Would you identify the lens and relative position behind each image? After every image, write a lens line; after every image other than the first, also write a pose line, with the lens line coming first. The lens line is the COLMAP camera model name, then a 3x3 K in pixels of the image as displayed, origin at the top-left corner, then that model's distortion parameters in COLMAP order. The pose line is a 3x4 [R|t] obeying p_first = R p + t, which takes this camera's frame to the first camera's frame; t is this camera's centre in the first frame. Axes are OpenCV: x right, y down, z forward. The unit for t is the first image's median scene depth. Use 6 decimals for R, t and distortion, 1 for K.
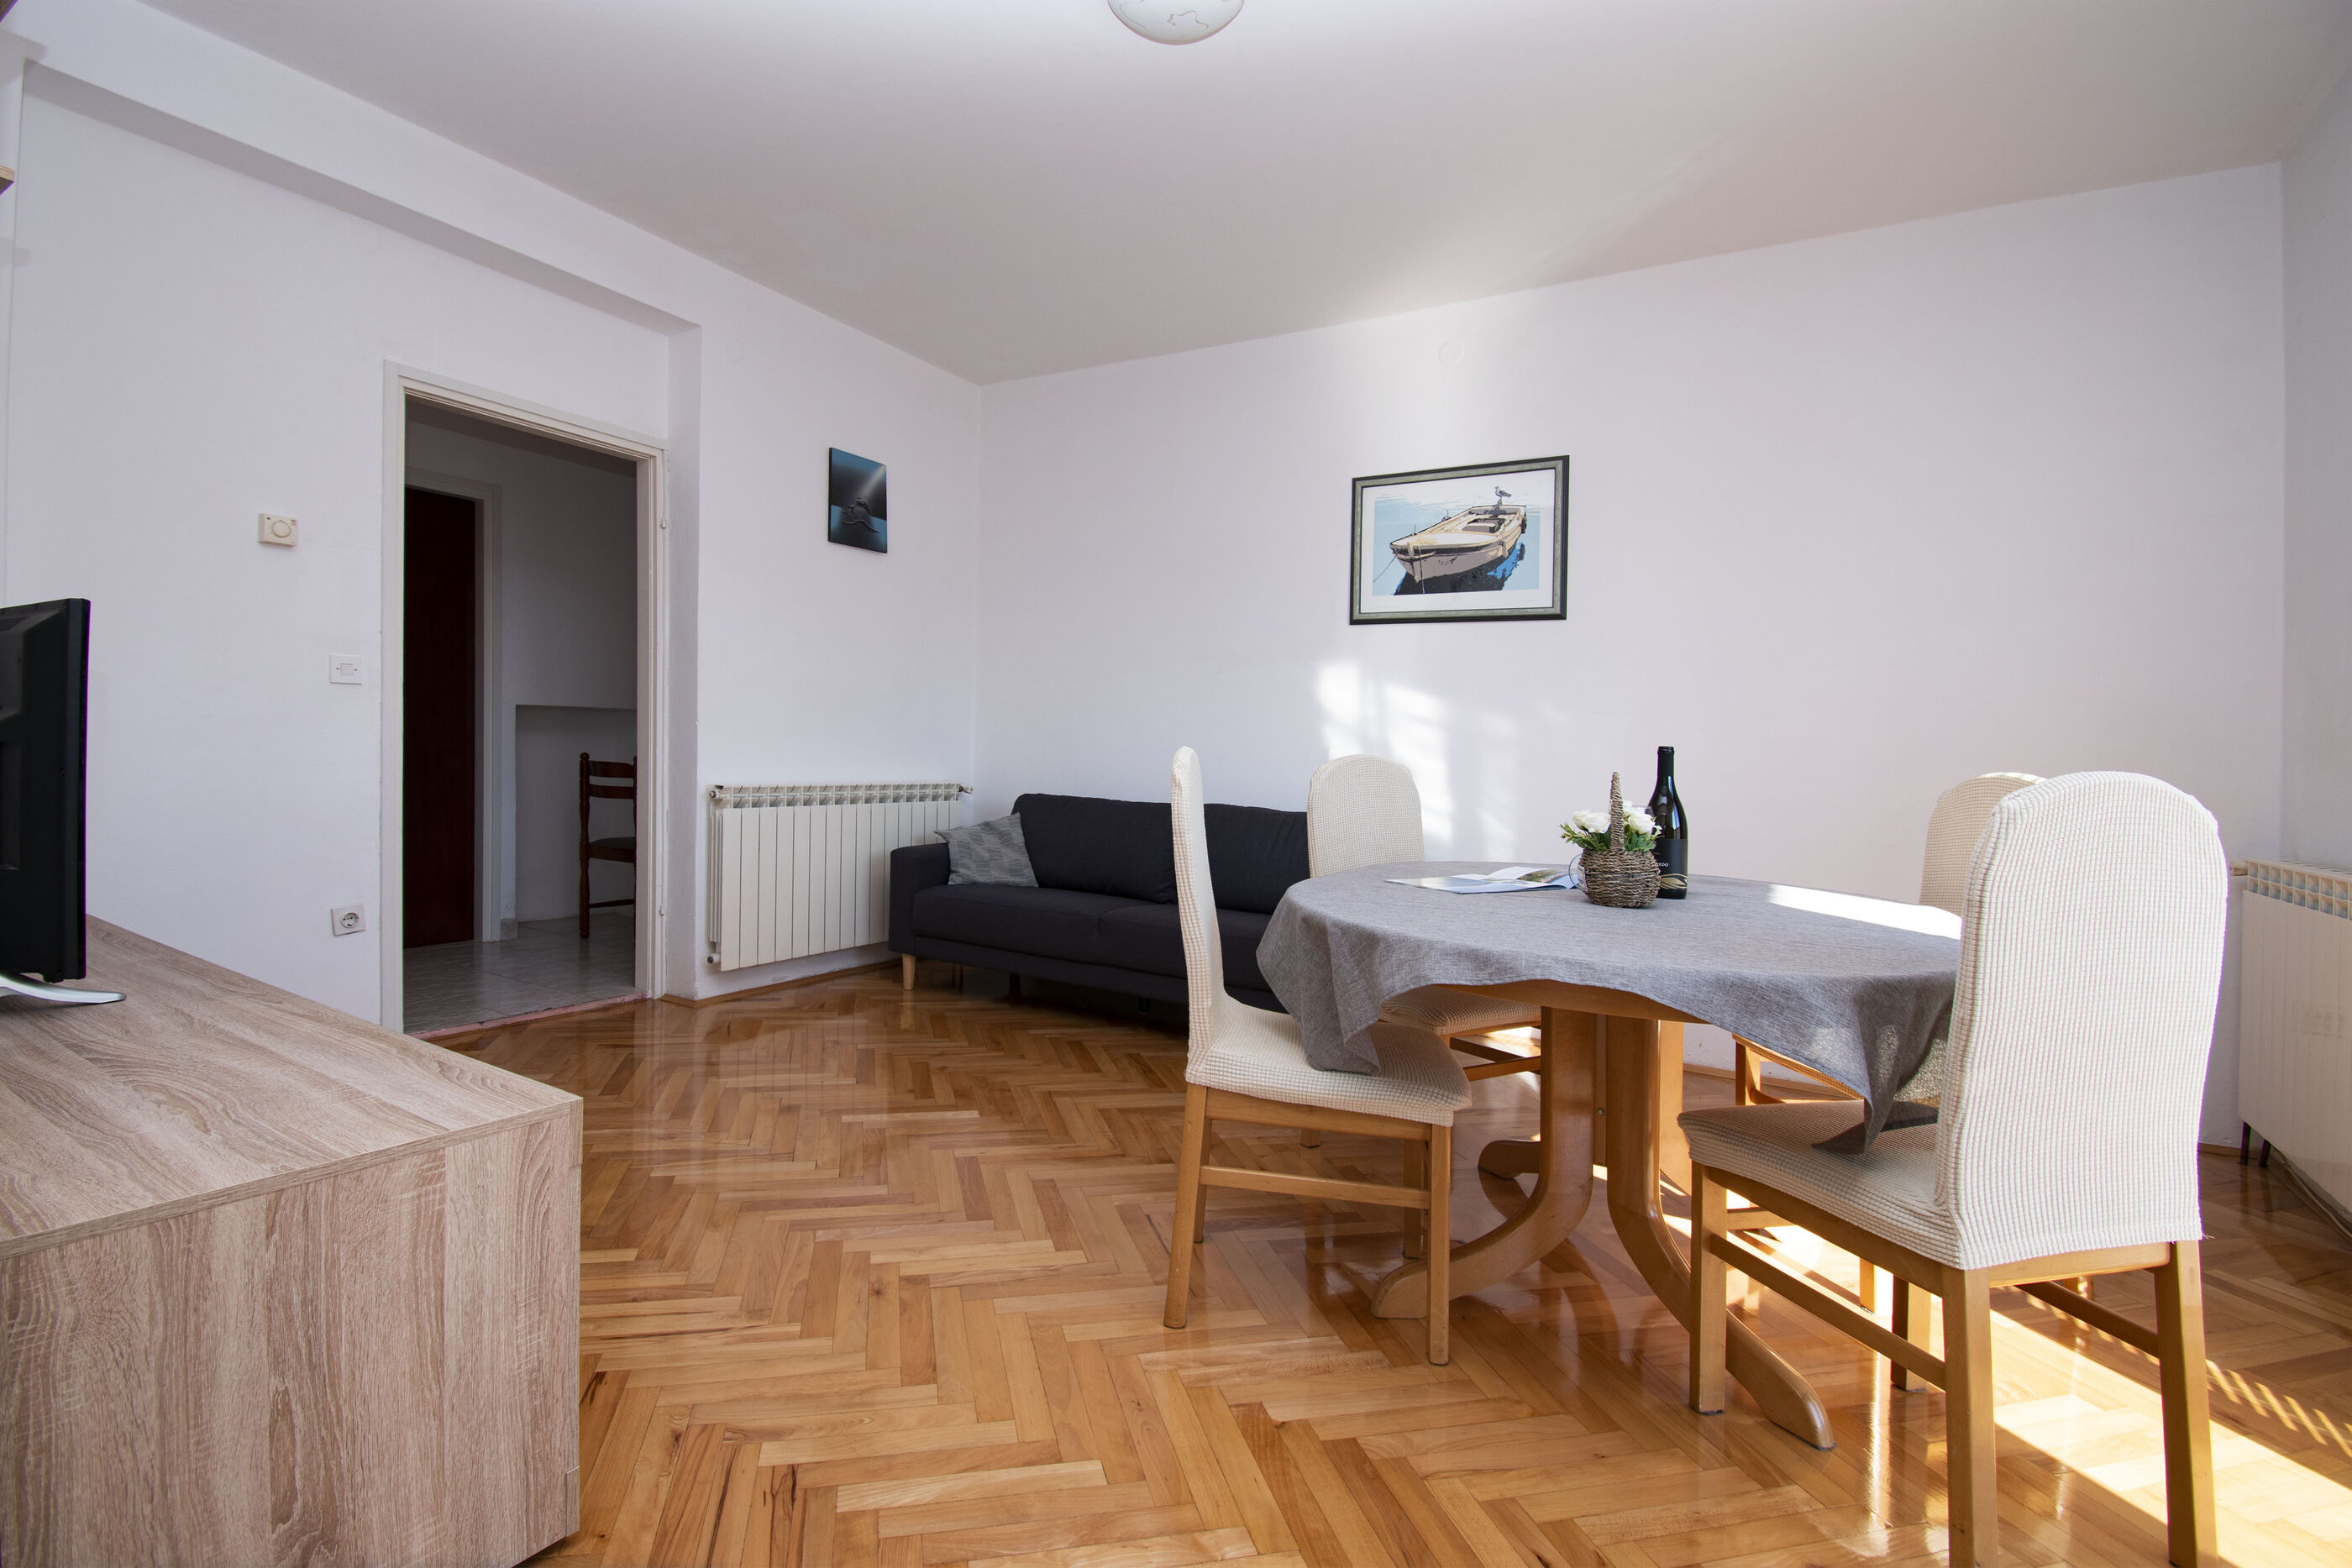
lens RADIAL K [[1063.4, 0, 1168.0], [0, 1063.4, 799.6], [0, 0, 1]] dist [0.020237, -0.016076]
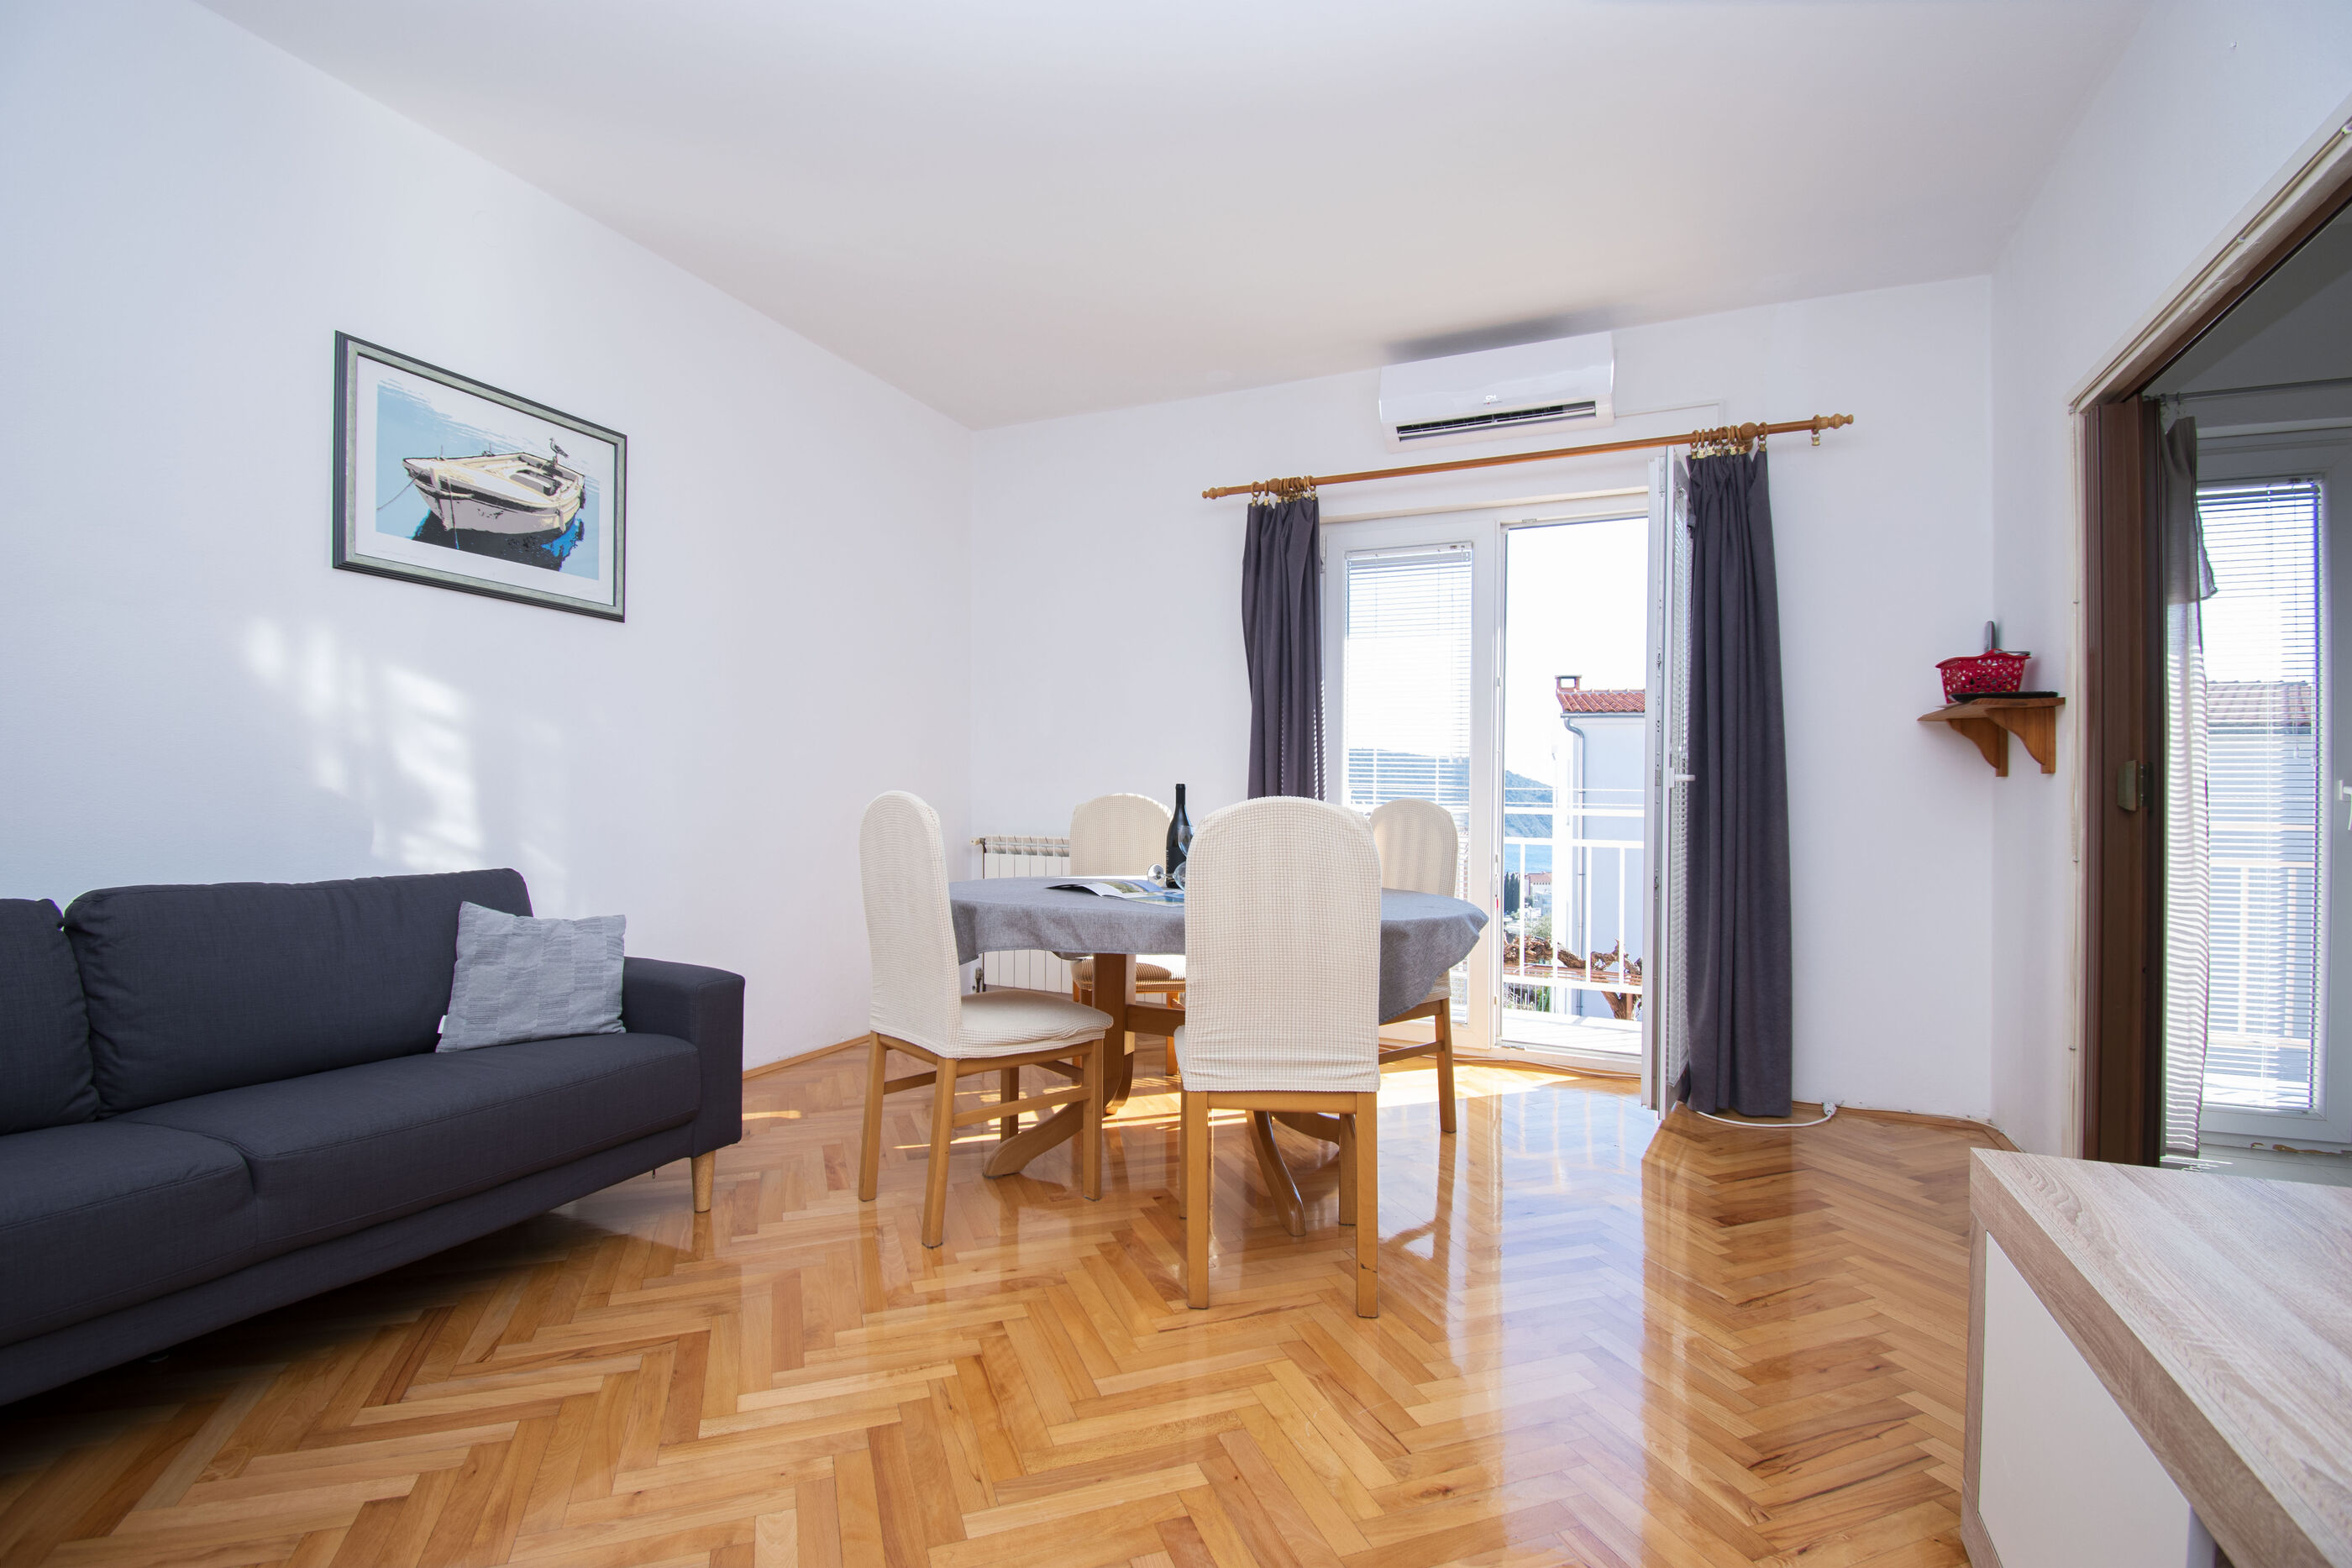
lens RADIAL K [[1036.9, 0, 1192.2], [0, 1036.9, 767.7], [0, 0, 1]] dist [0.018516, -0.030854]
pose [[-0.110925, -0.004630, 0.993818, -0.502847], [0.029157, 0.999544, 0.007911, -0.044054], [-0.993401, 0.029854, -0.110740, 0.625076]]
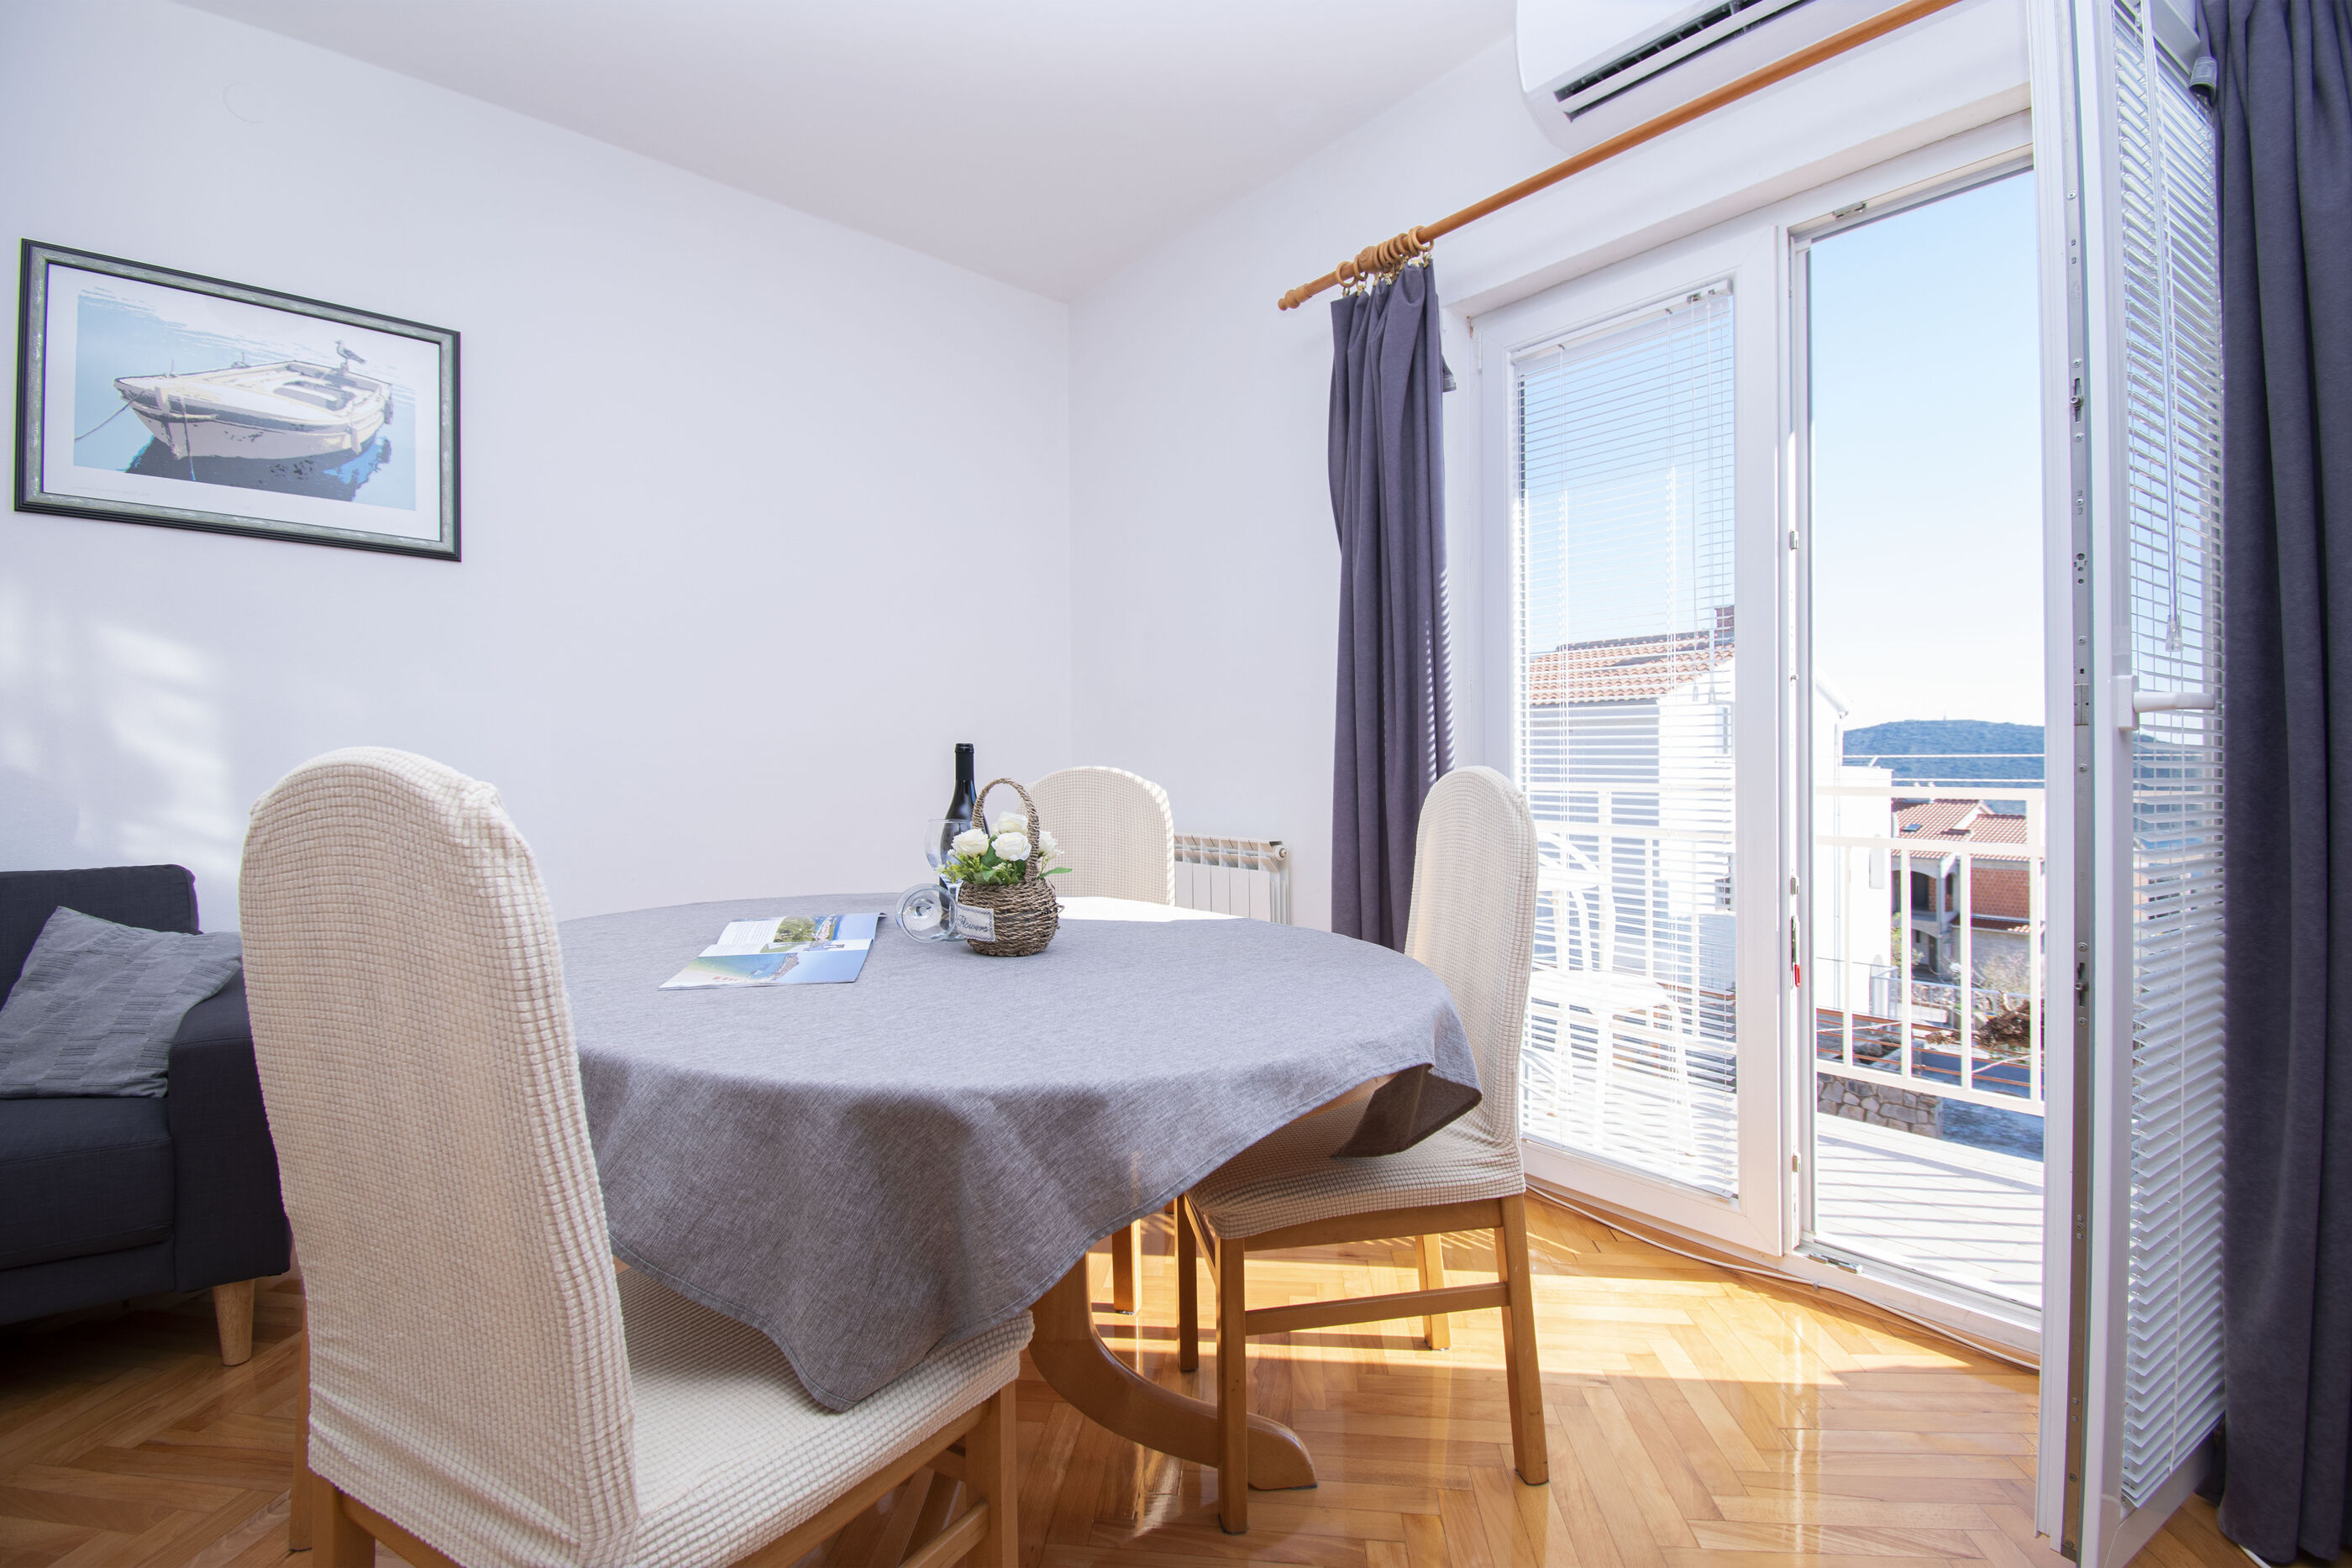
lens RADIAL K [[1070.8, 0, 1165.1], [0, 1070.8, 748.0], [0, 0, 1]] dist [0.002061, -0.017091]
pose [[0.341746, -0.007995, 0.939758, -0.127504], [0.047648, 0.998825, -0.008830, -0.017653], [-0.938584, 0.047796, 0.341725, 0.321944]]
